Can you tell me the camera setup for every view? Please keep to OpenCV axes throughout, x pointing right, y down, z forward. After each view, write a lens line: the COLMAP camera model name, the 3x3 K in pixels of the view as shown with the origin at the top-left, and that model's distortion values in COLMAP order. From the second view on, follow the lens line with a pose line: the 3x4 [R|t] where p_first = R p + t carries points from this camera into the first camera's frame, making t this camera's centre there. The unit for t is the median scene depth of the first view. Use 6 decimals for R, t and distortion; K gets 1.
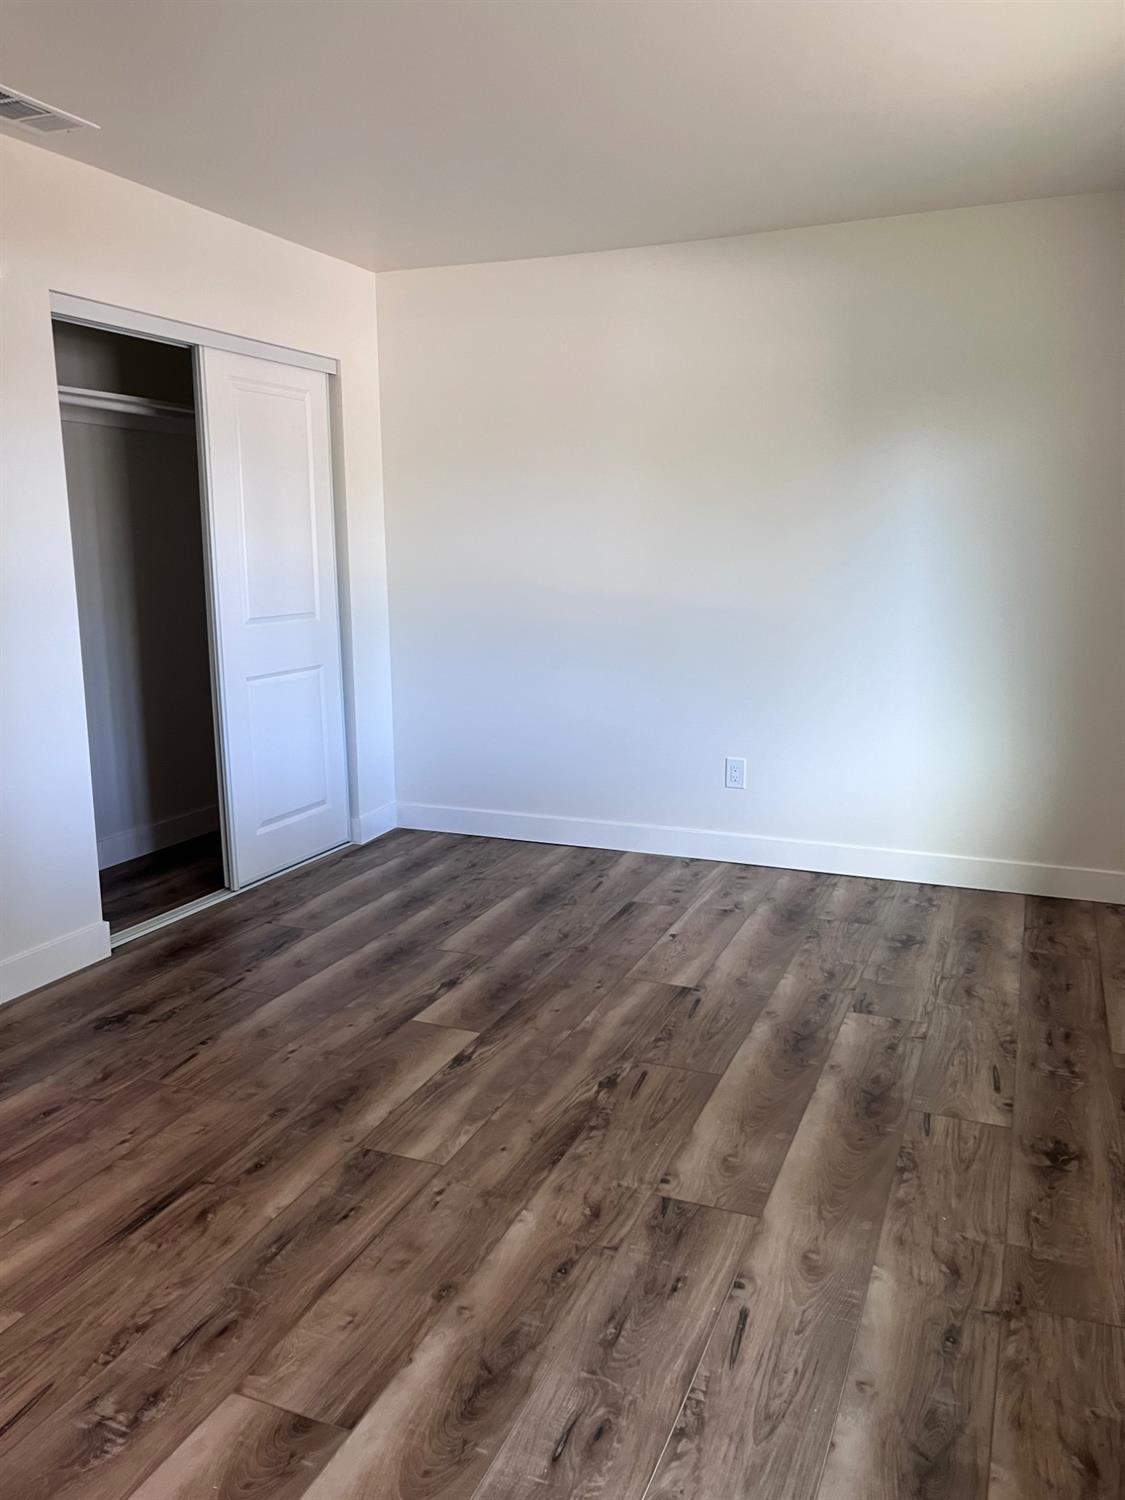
lens RADIAL K [[1139.7, 0, 628.5], [0, 1139.7, 778.9], [0, 0, 1]] dist [0.021379, -0.045006]
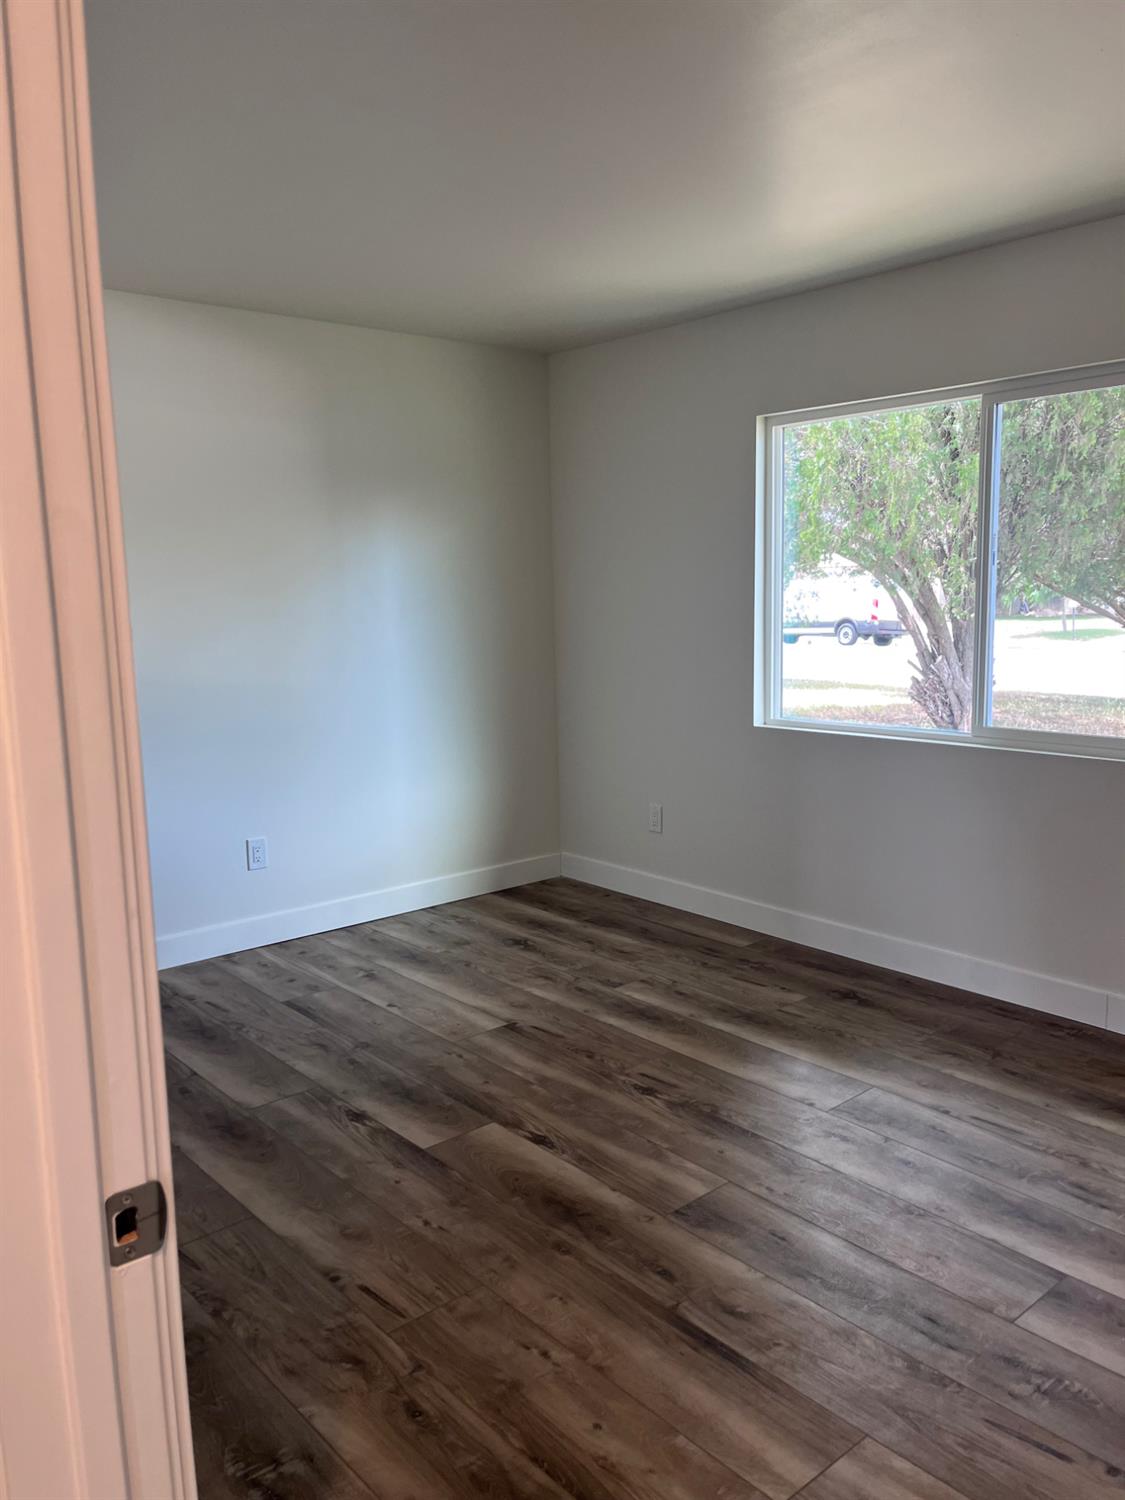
lens RADIAL K [[1139.7, 0, 565.7], [0, 1139.7, 741.2], [0, 0, 1]] dist [0.021379, -0.045006]
pose [[0.465267, -0.126635, 0.876065, -0.822852], [0.206052, 0.978020, 0.031941, -0.099056], [-0.860854, 0.165653, 0.481133, 0.395937]]
